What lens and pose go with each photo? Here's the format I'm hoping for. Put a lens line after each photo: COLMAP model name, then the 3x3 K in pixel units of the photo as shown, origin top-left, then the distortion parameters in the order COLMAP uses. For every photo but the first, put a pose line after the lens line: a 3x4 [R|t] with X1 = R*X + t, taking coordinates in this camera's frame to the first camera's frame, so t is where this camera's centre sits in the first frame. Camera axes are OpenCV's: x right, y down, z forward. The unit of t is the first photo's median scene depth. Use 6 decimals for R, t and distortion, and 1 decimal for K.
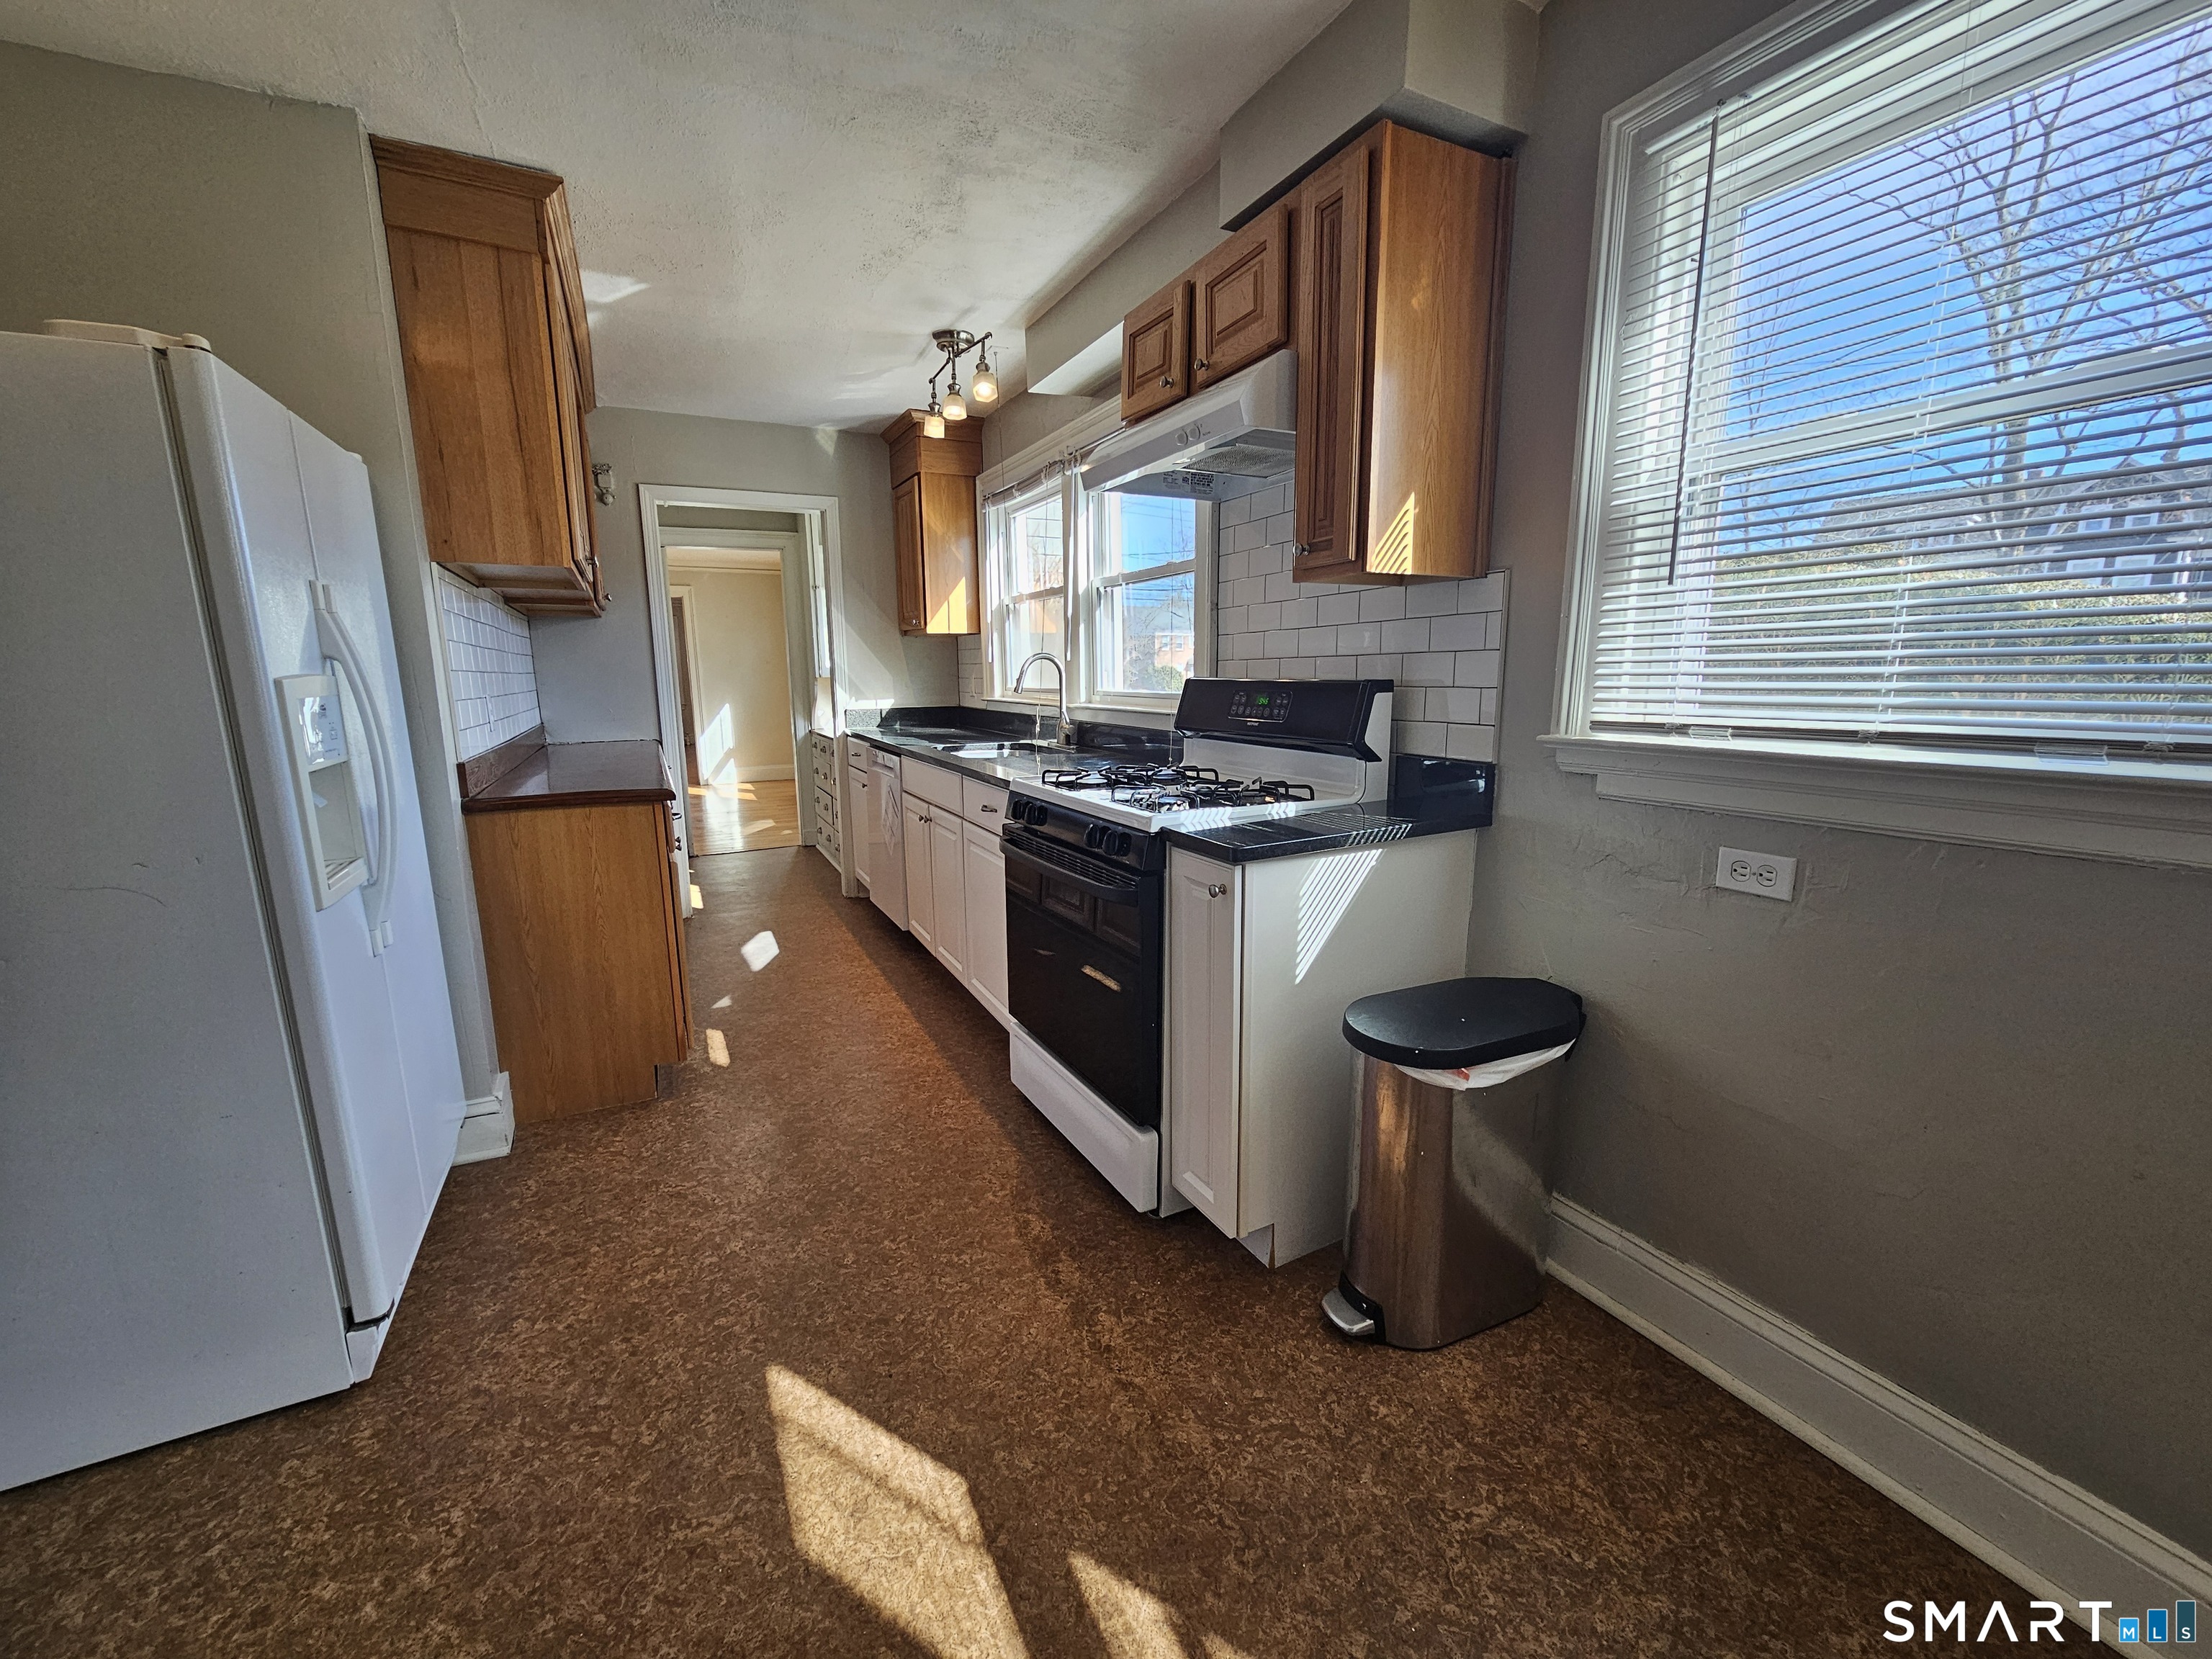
lens RADIAL K [[895.7, 0, 1106.0], [0, 895.7, 829.5], [0, 0, 1]] dist [-0.007474, 0.000611]
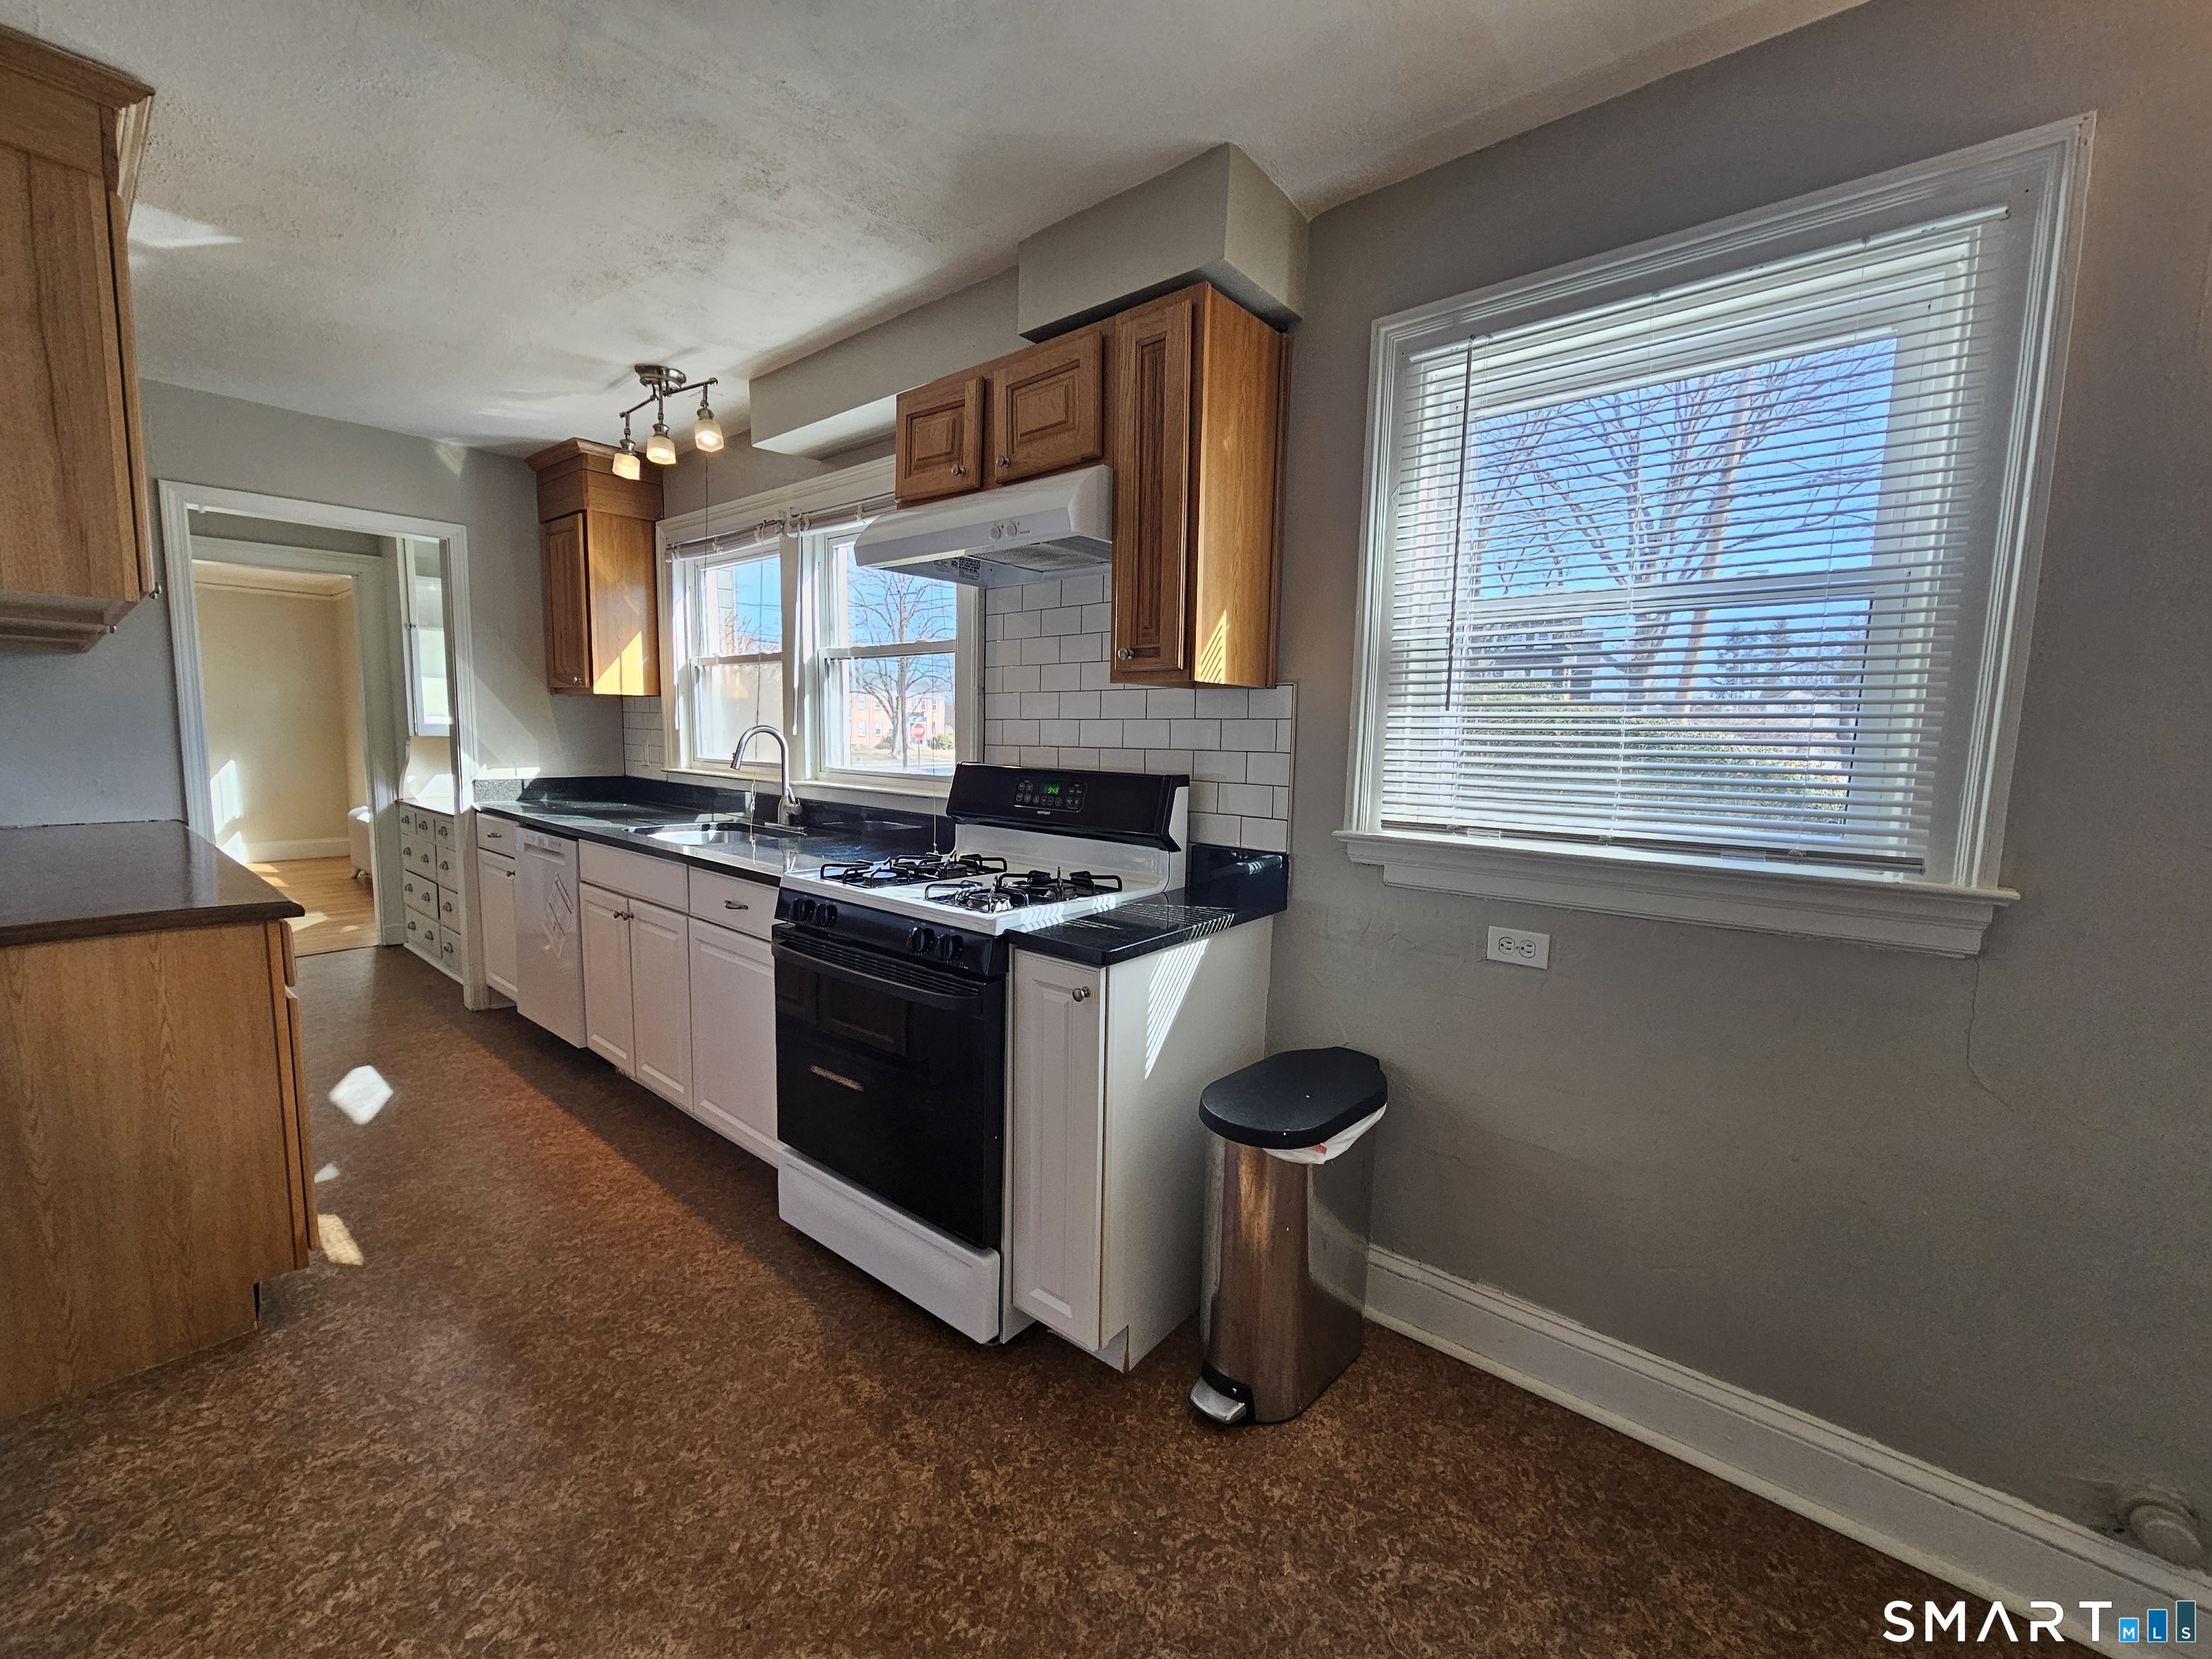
lens RADIAL K [[903.4, 0, 1106.0], [0, 903.4, 829.5], [0, 0, 1]] dist [-0.013937, 0.005868]
pose [[0.919948, -0.013509, 0.391807, -0.194480], [0.039076, 0.997589, -0.057355, -0.044676], [-0.390088, 0.068074, 0.918258, 0.052265]]
